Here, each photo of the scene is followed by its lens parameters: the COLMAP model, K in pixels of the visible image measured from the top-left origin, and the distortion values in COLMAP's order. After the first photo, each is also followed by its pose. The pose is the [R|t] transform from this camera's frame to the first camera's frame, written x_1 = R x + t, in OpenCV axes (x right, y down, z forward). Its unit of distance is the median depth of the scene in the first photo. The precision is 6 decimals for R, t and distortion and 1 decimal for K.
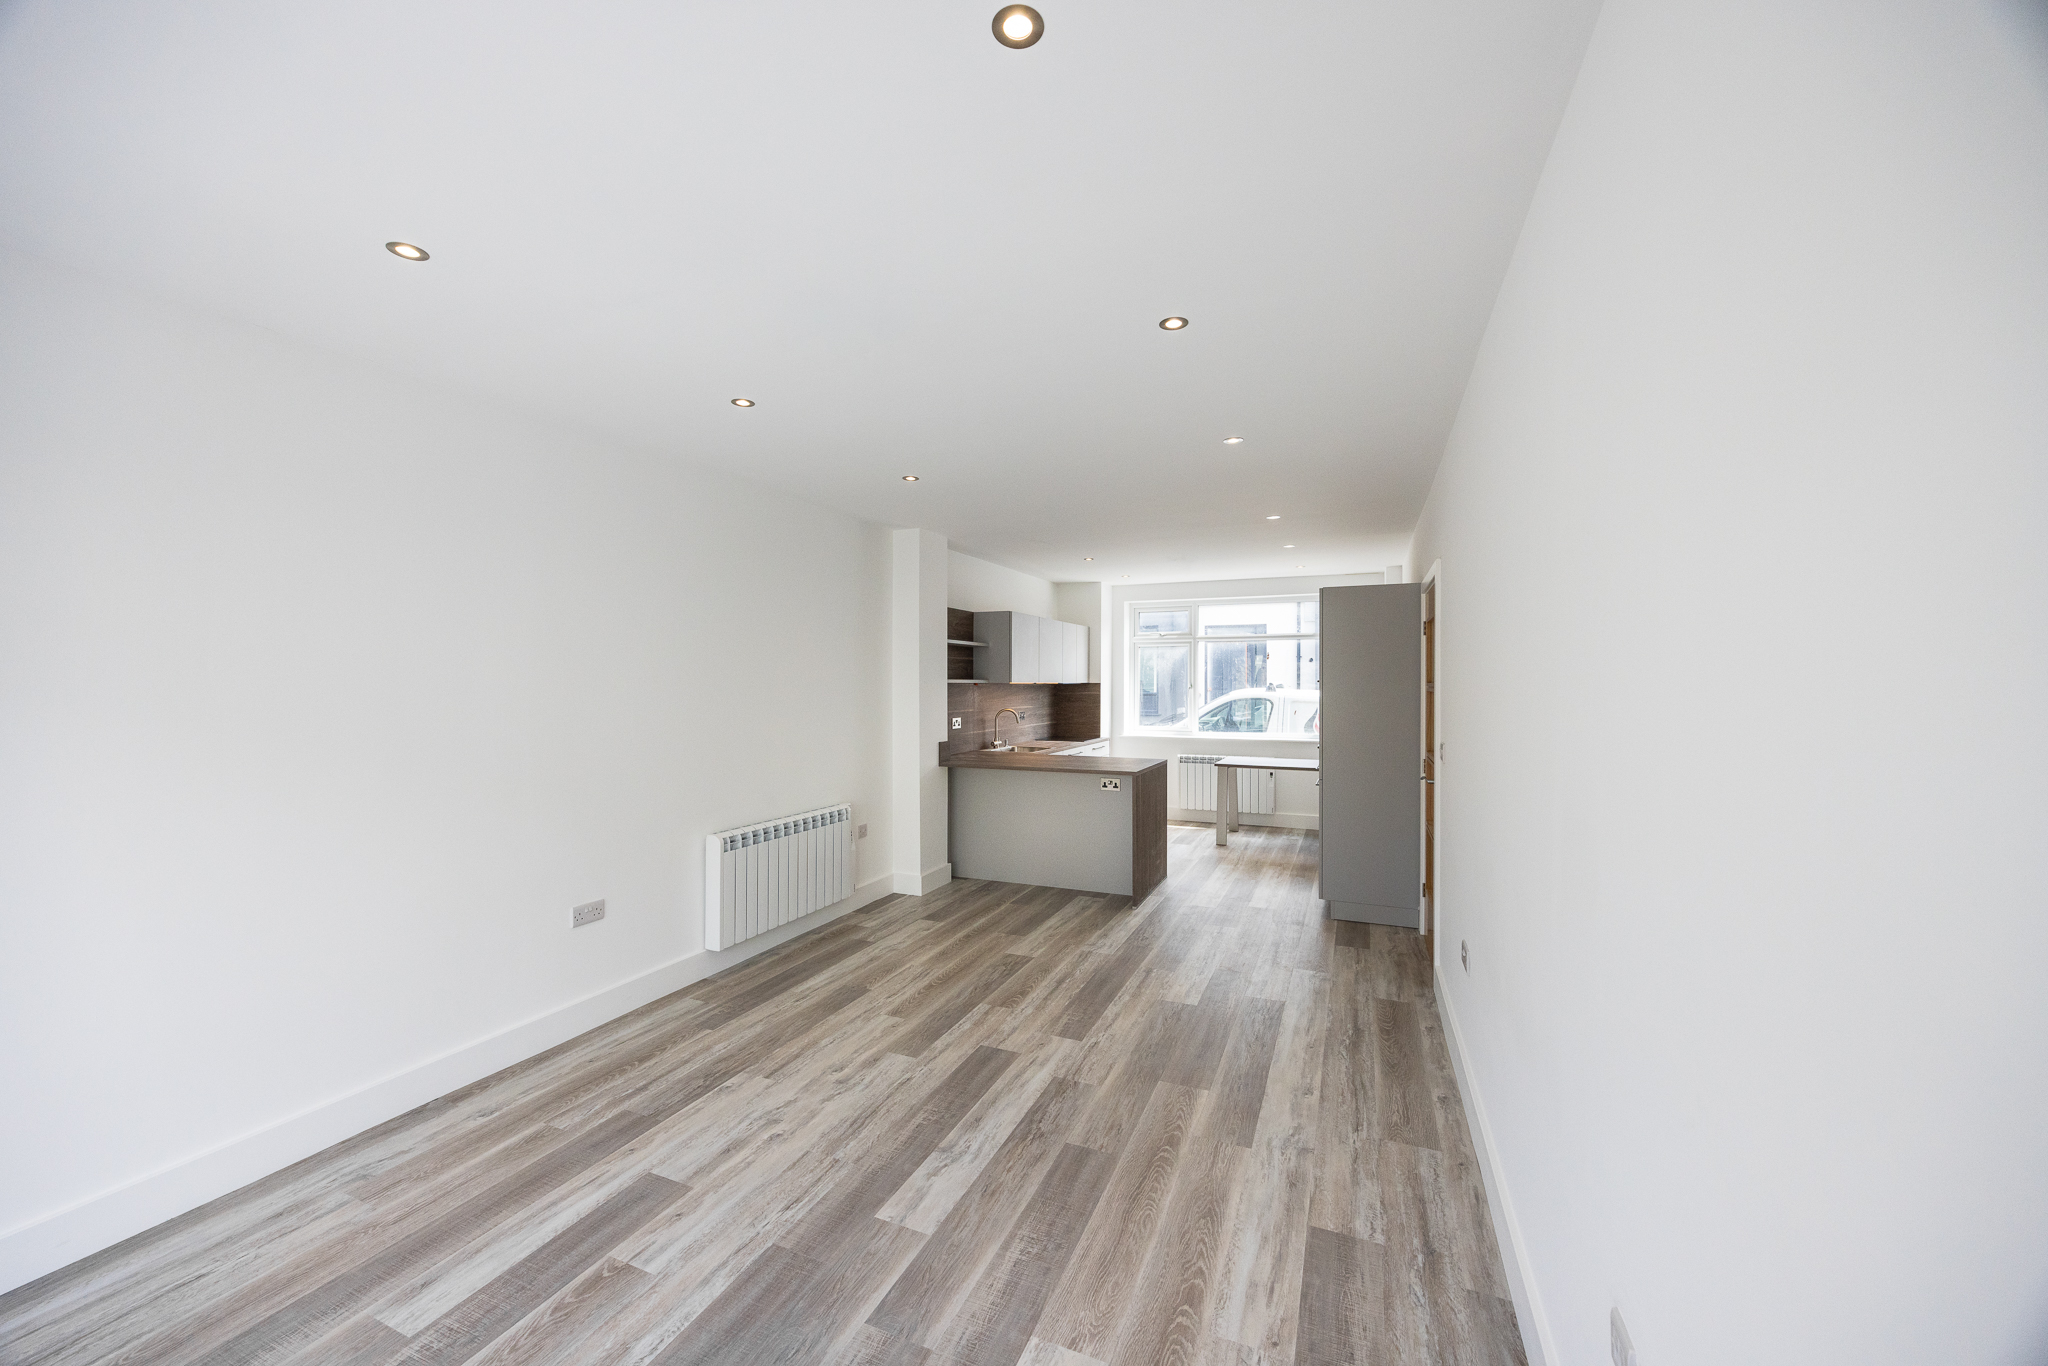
lens RADIAL K [[826.1, 0, 1019.0], [0, 826.1, 690.4], [0, 0, 1]] dist [0.001060, -0.000078]
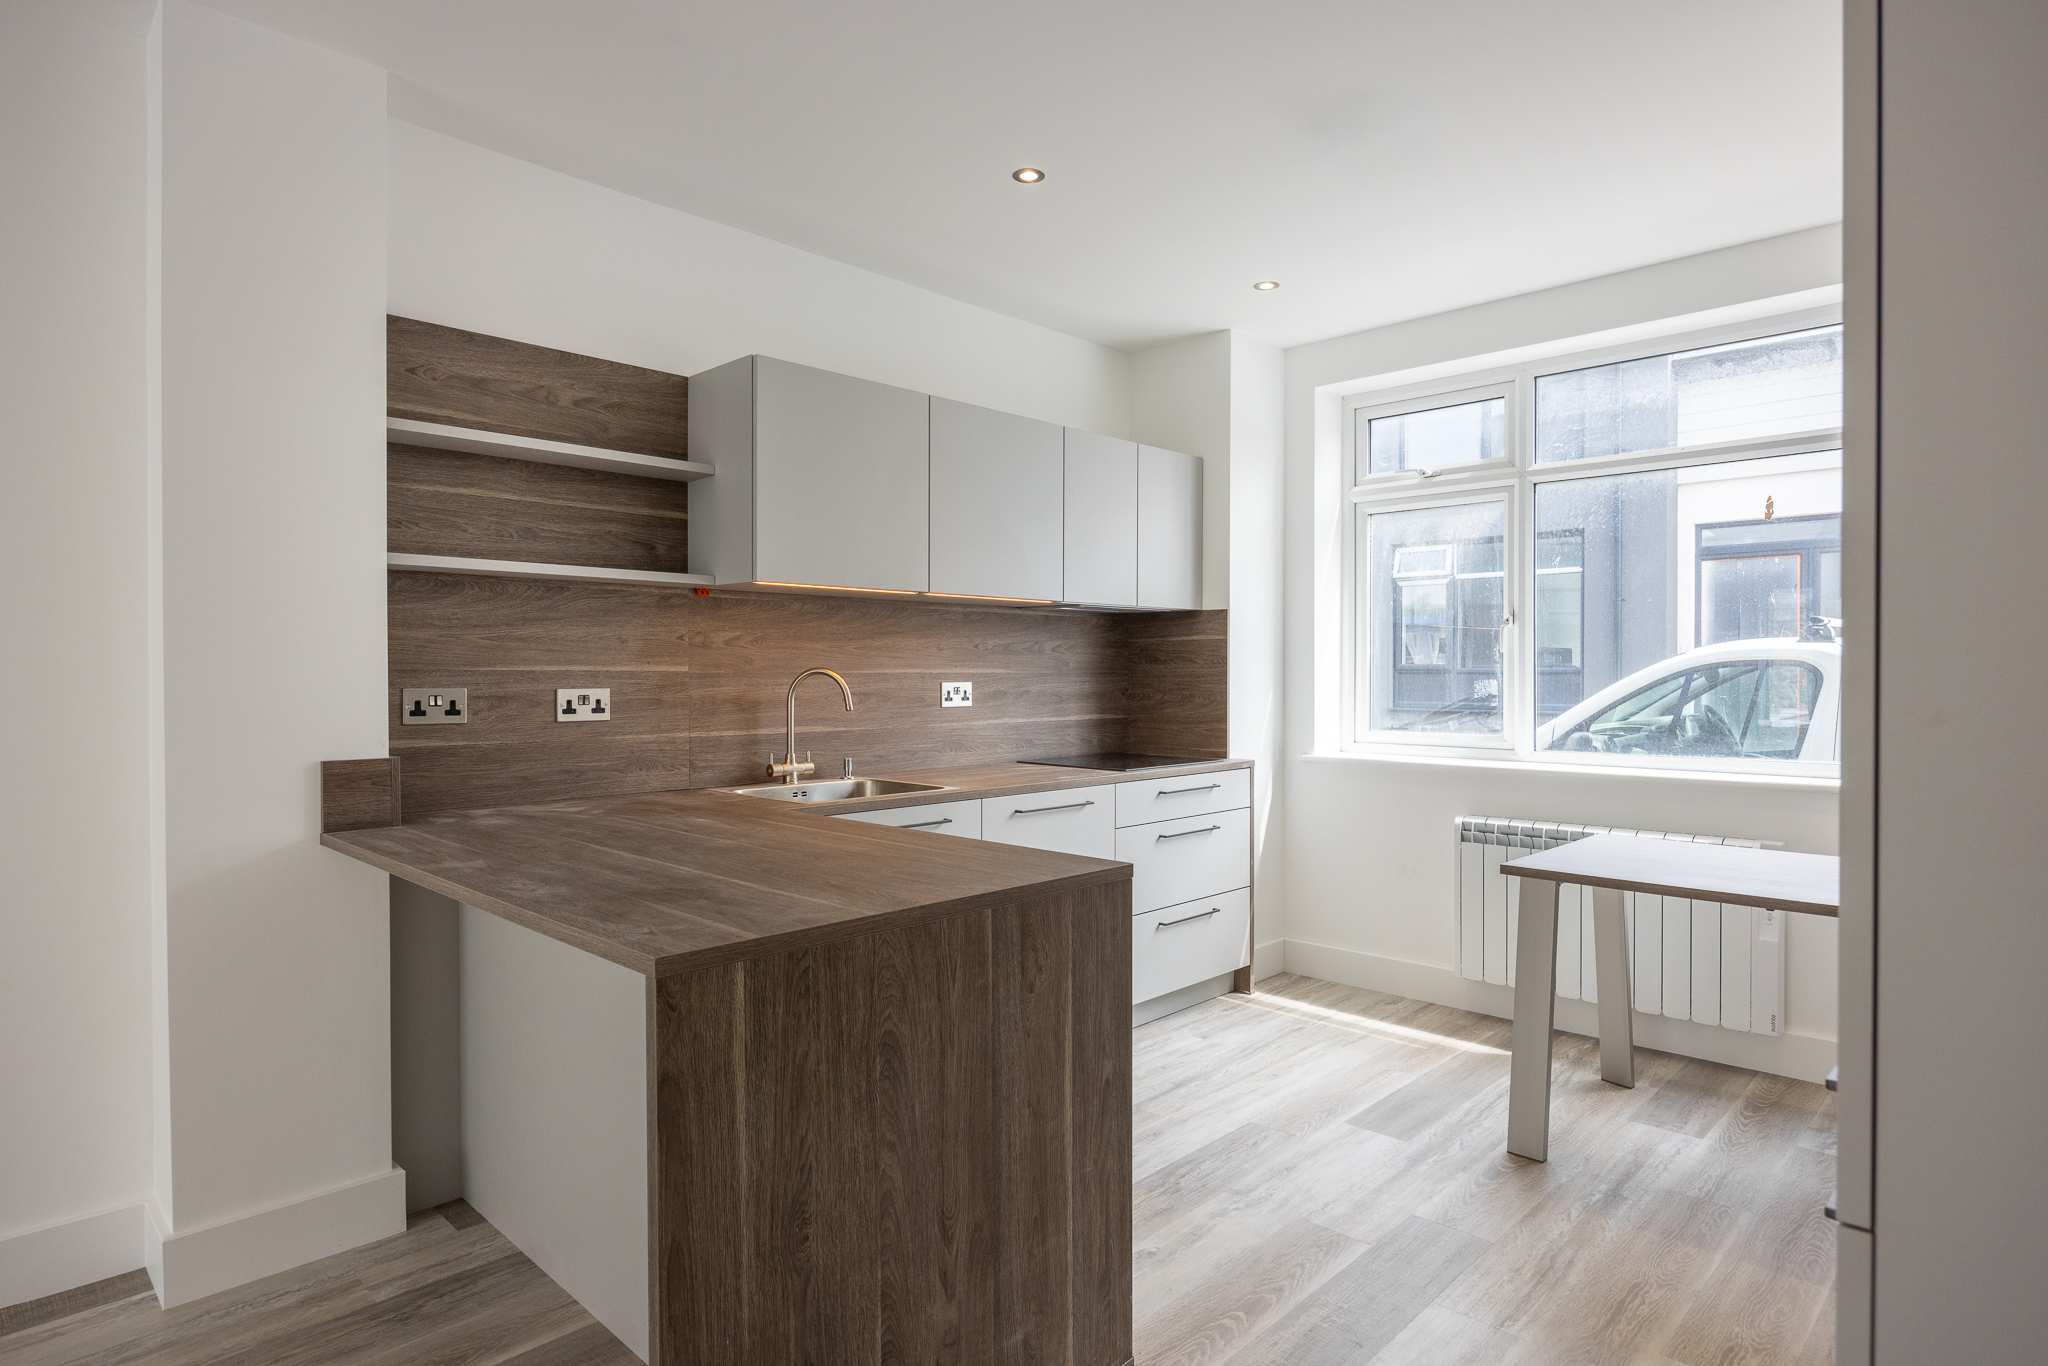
lens RADIAL K [[1119.3, 0, 1024.0], [0, 1119.3, 683.0], [0, 0, 1]] dist [-0.003670, -0.001117]
pose [[0.930252, 0.002079, -0.366915, 0.445110], [-0.002223, 0.999998, 0.000029, 0.053932], [0.366914, 0.000789, 0.930255, 1.160742]]
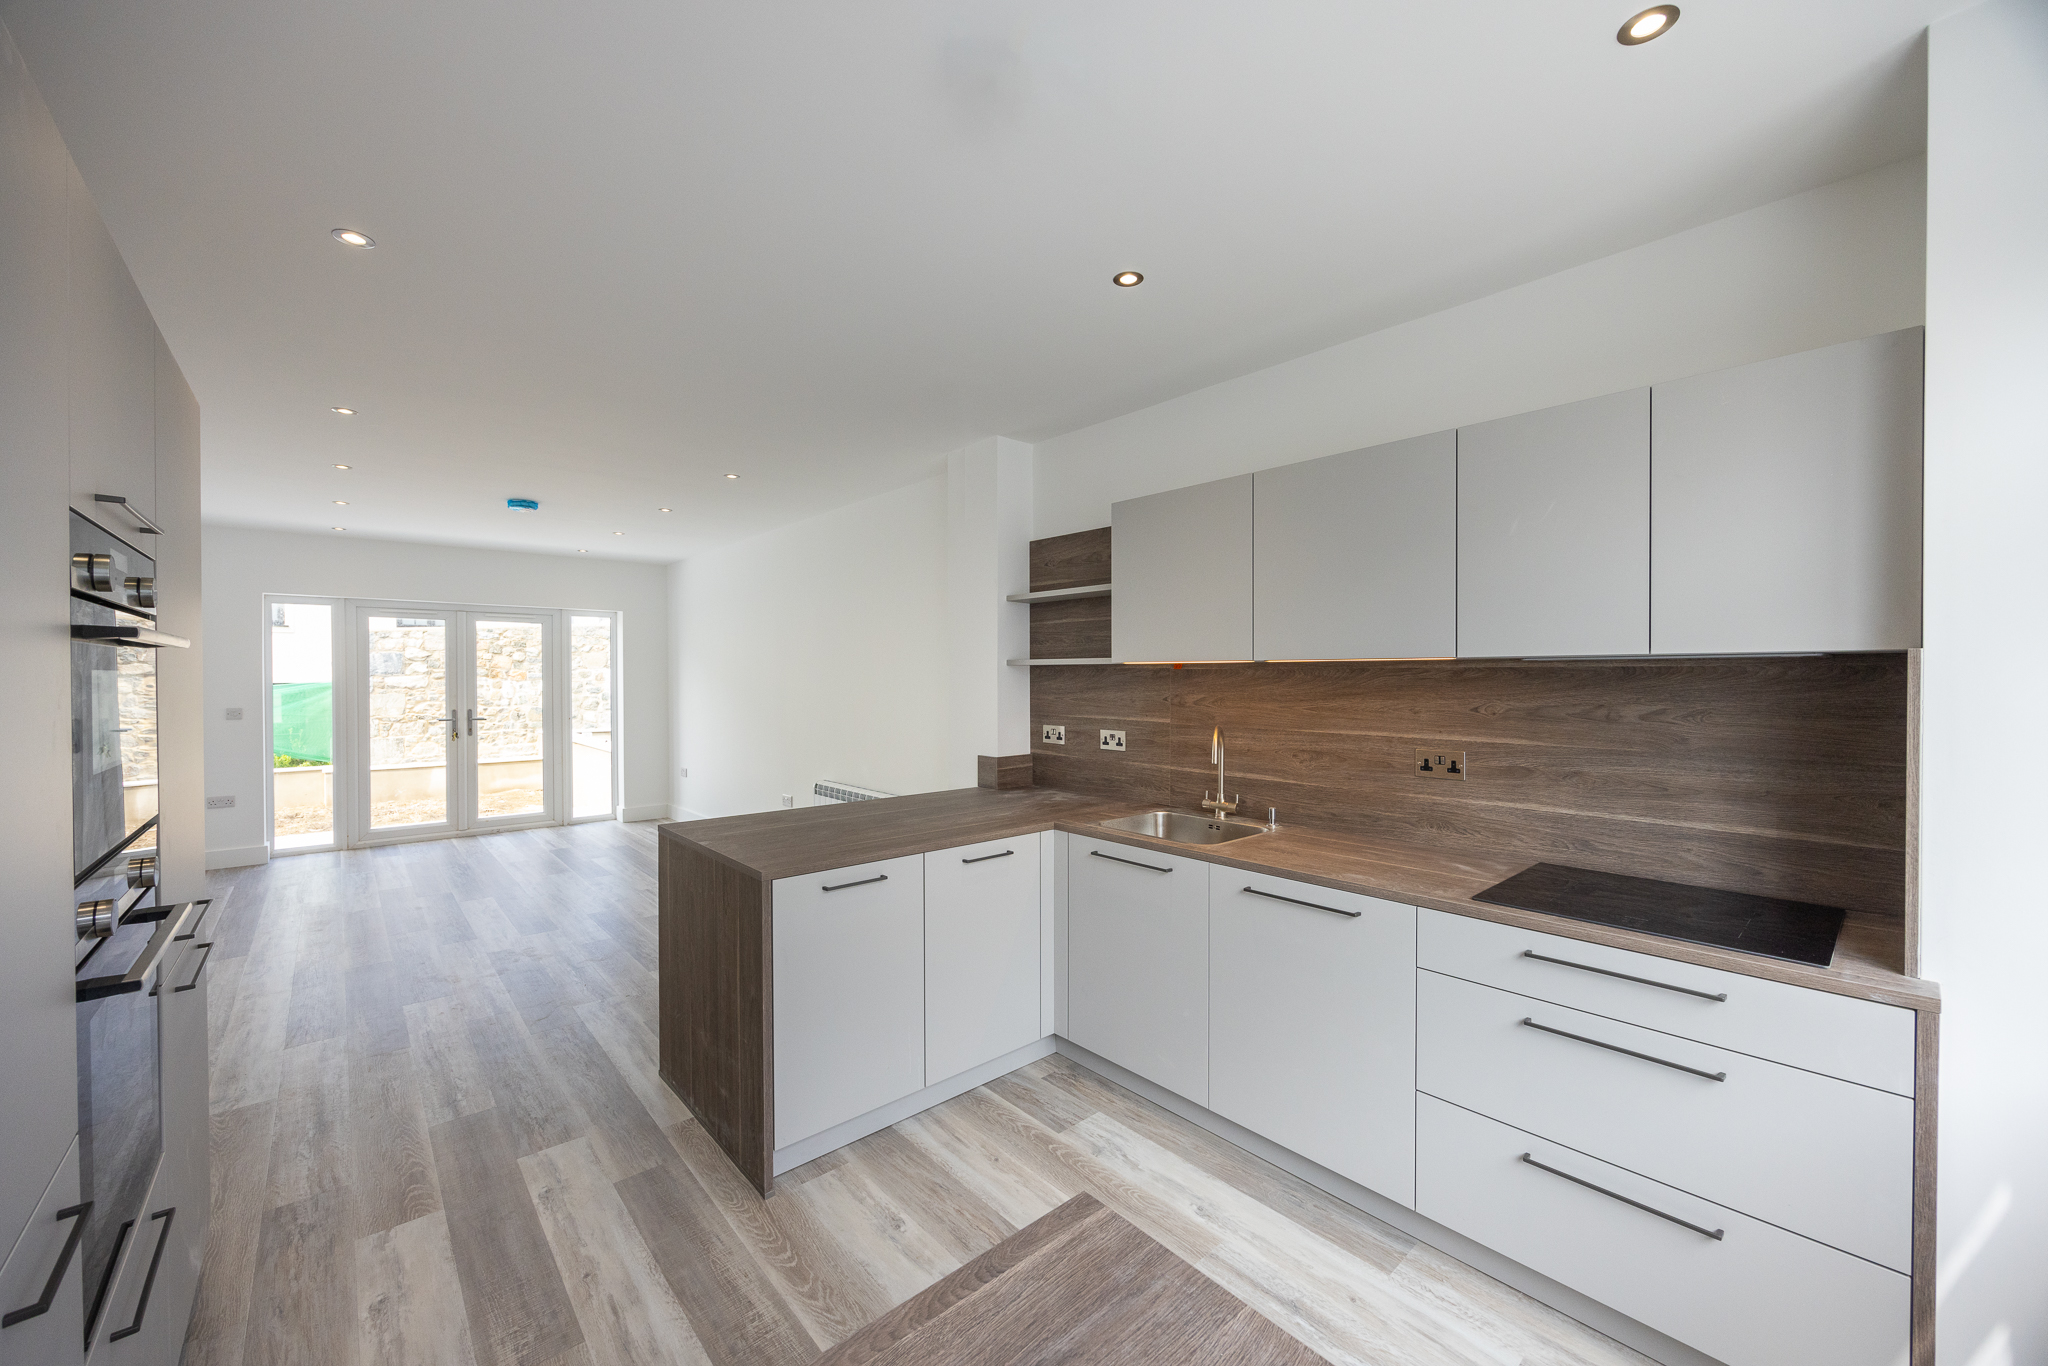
lens RADIAL K [[786.7, 0, 1024.0], [0, 786.7, 683.0], [0, 0, 1]] dist [-0.008039, -0.000126]
pose [[-0.439321, 0.009381, -0.898281, 0.721923], [-0.007598, 0.999871, 0.014158, -0.007241], [0.898298, 0.013045, -0.439193, 2.077458]]
